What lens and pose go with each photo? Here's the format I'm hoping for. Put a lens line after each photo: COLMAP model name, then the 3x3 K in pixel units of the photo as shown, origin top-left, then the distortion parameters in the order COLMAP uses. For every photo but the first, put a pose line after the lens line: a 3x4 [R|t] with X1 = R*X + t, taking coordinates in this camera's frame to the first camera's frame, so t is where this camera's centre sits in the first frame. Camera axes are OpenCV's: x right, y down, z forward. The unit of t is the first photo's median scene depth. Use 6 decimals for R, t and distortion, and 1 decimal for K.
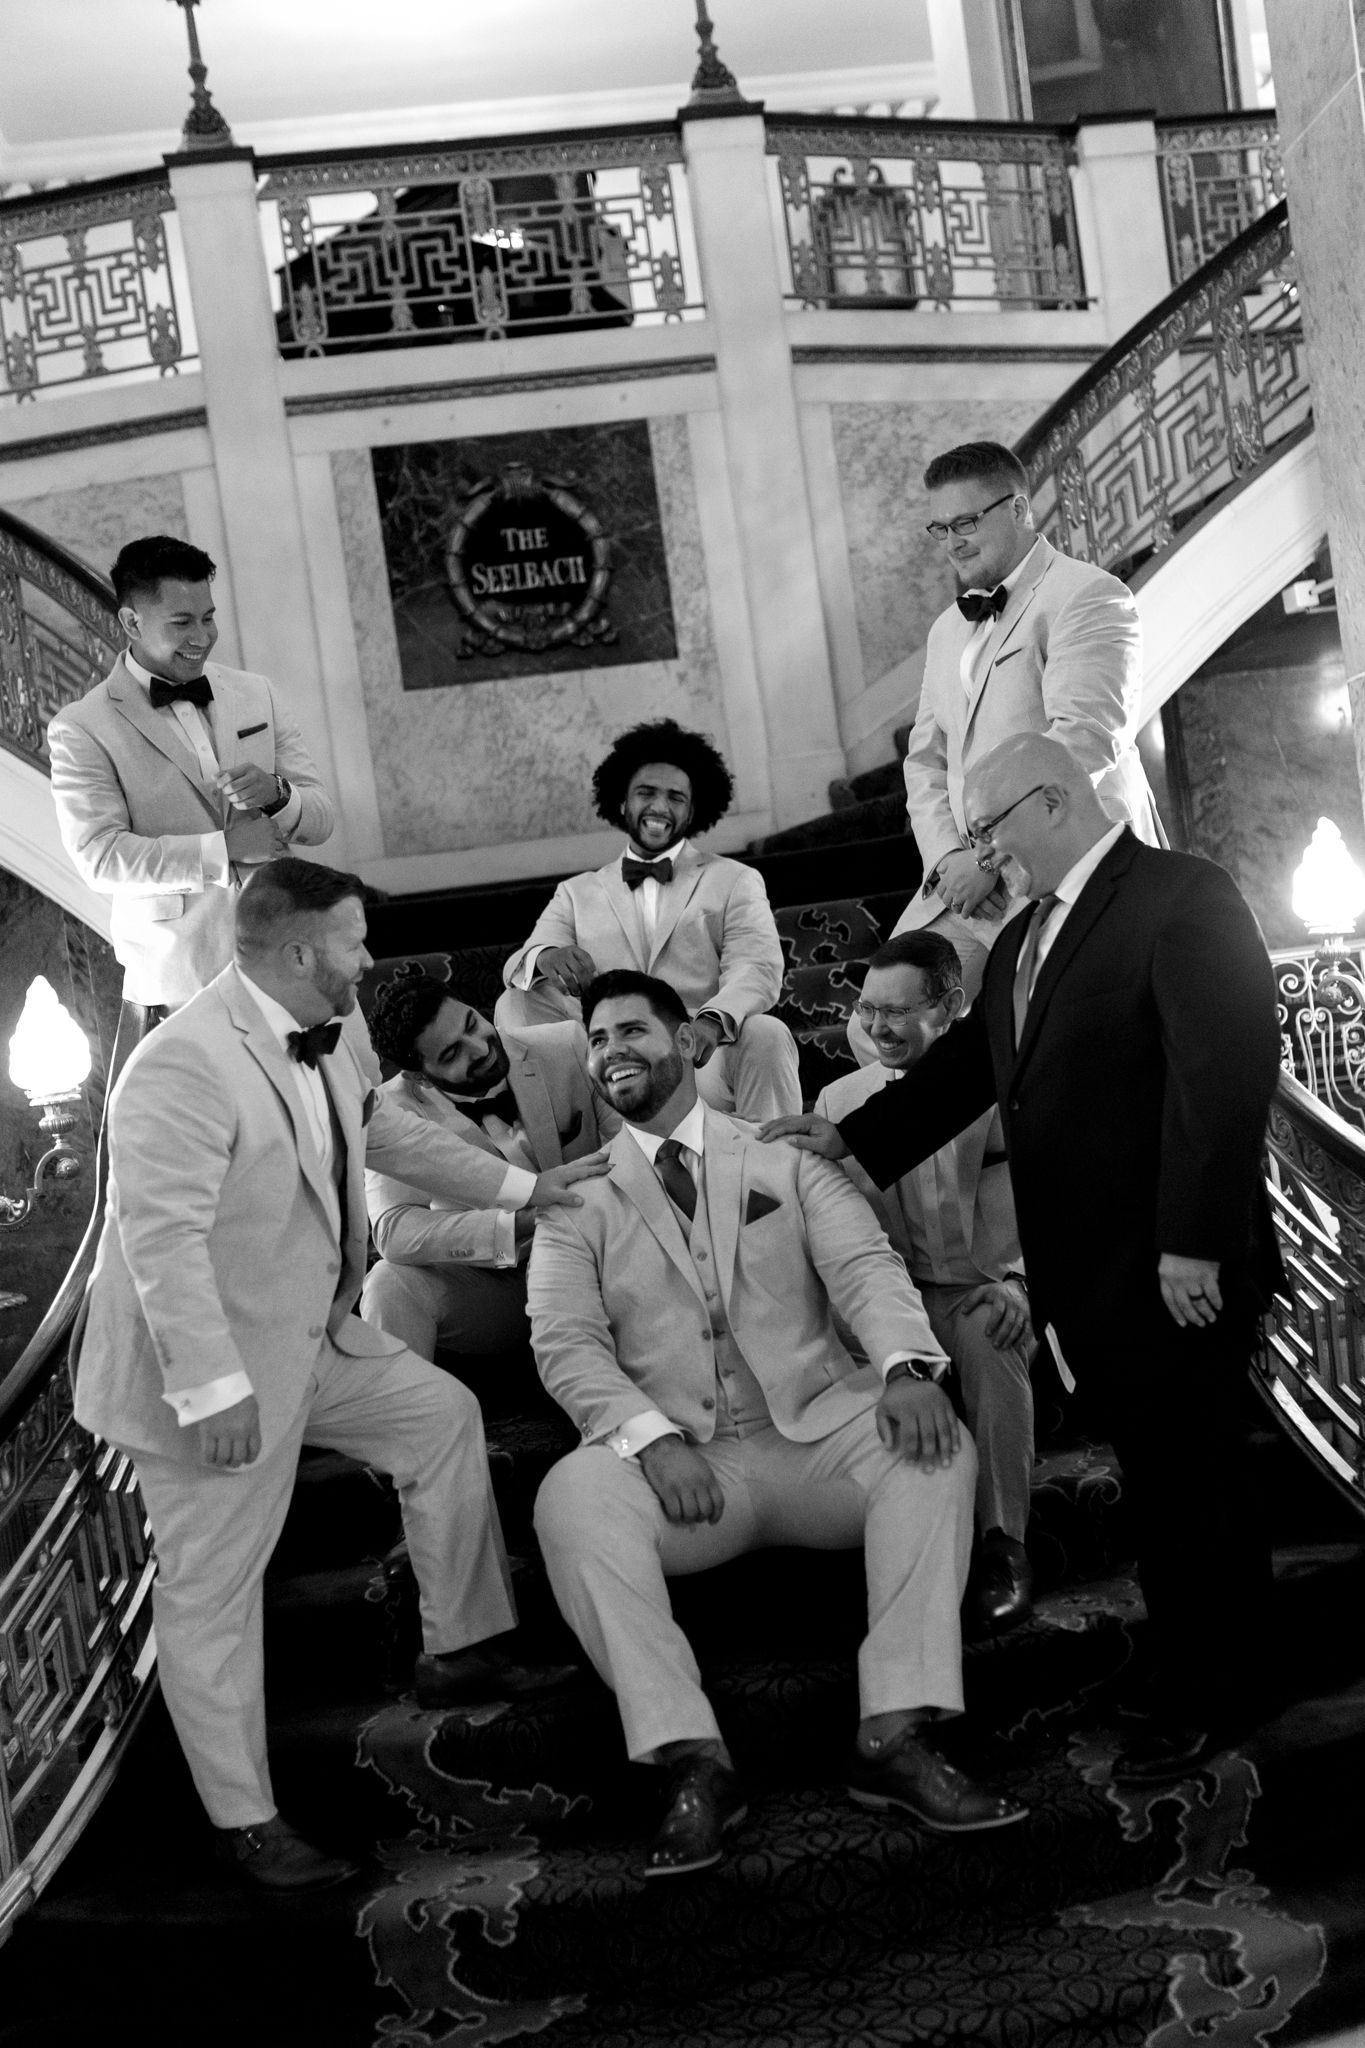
lens RADIAL K [[1945.9, 0, 682.5], [0, 1945.9, 1024.0], [0, 0, 1]] dist [0.107839, 0.002628]
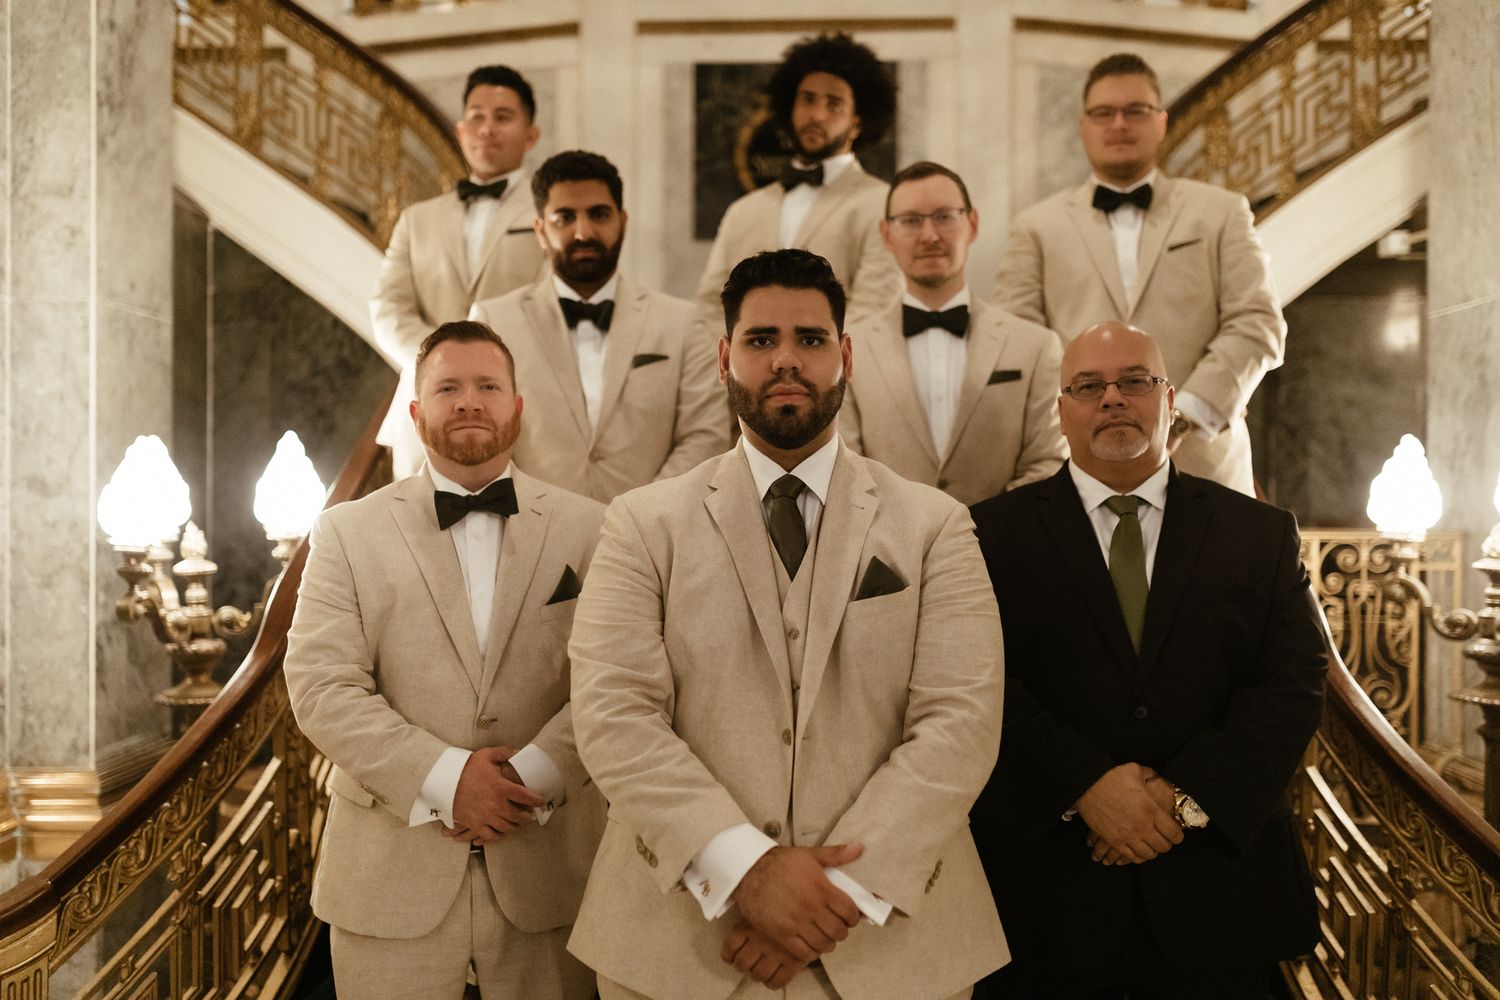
lens RADIAL K [[1341.6, 0, 750.0], [0, 1341.6, 500.0], [0, 0, 1]] dist [0.005053, 0.126789]
pose [[0.985834, 0.130808, -0.104981, 0.023741], [-0.129901, 0.991406, 0.015462, -0.017164], [0.106102, -0.001606, 0.994354, 0.109464]]
